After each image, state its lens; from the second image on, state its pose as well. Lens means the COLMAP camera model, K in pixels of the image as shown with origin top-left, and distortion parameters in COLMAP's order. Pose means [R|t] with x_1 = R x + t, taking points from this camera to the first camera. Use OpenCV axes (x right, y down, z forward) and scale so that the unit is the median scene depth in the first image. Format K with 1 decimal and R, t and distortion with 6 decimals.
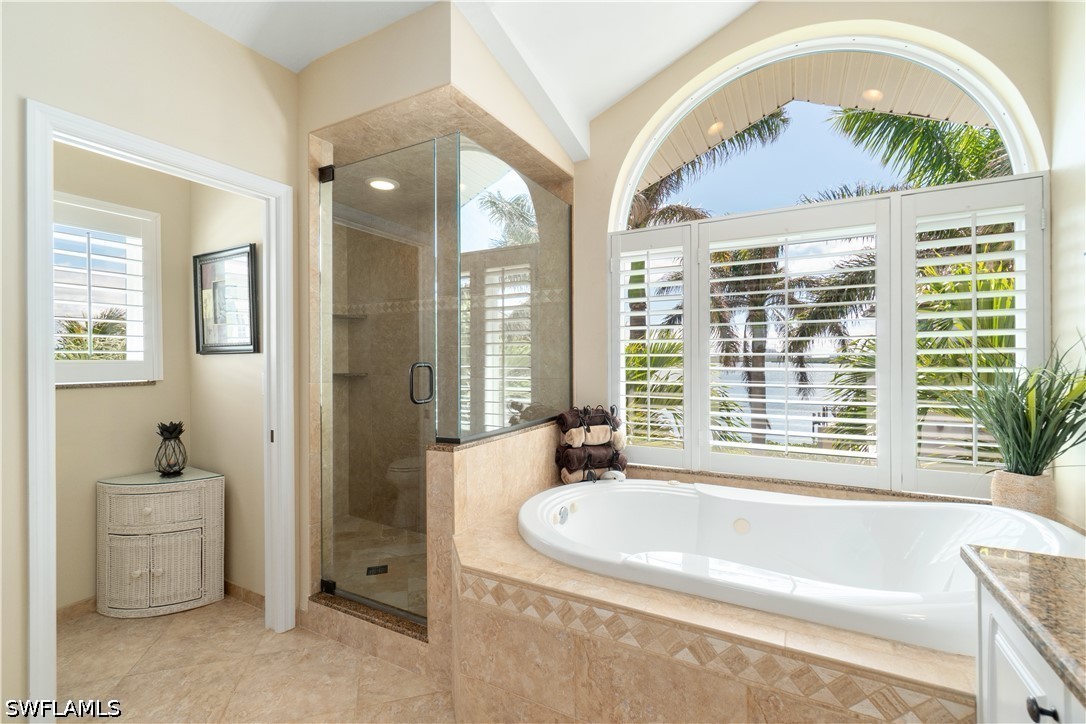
lens RADIAL K [[473.0, 0, 542.4], [0, 473.0, 362.0], [0, 0, 1]] dist [-0.000670, 0.000322]
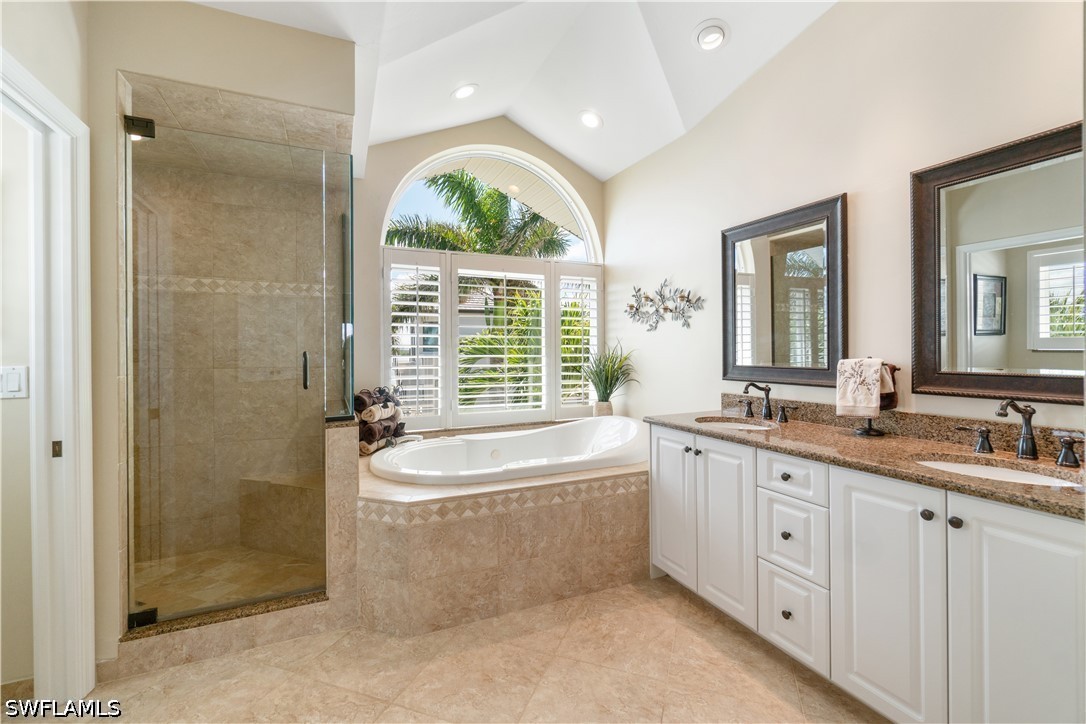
lens RADIAL K [[473.0, 0, 537.8], [0, 473.0, 354.5], [0, 0, 1]] dist [-0.000670, 0.000322]
pose [[0.603253, -0.003342, 0.797543, -0.851174], [0.004040, 0.999991, 0.001135, 0.011518], [-0.797539, 0.002537, 0.603262, -0.078525]]
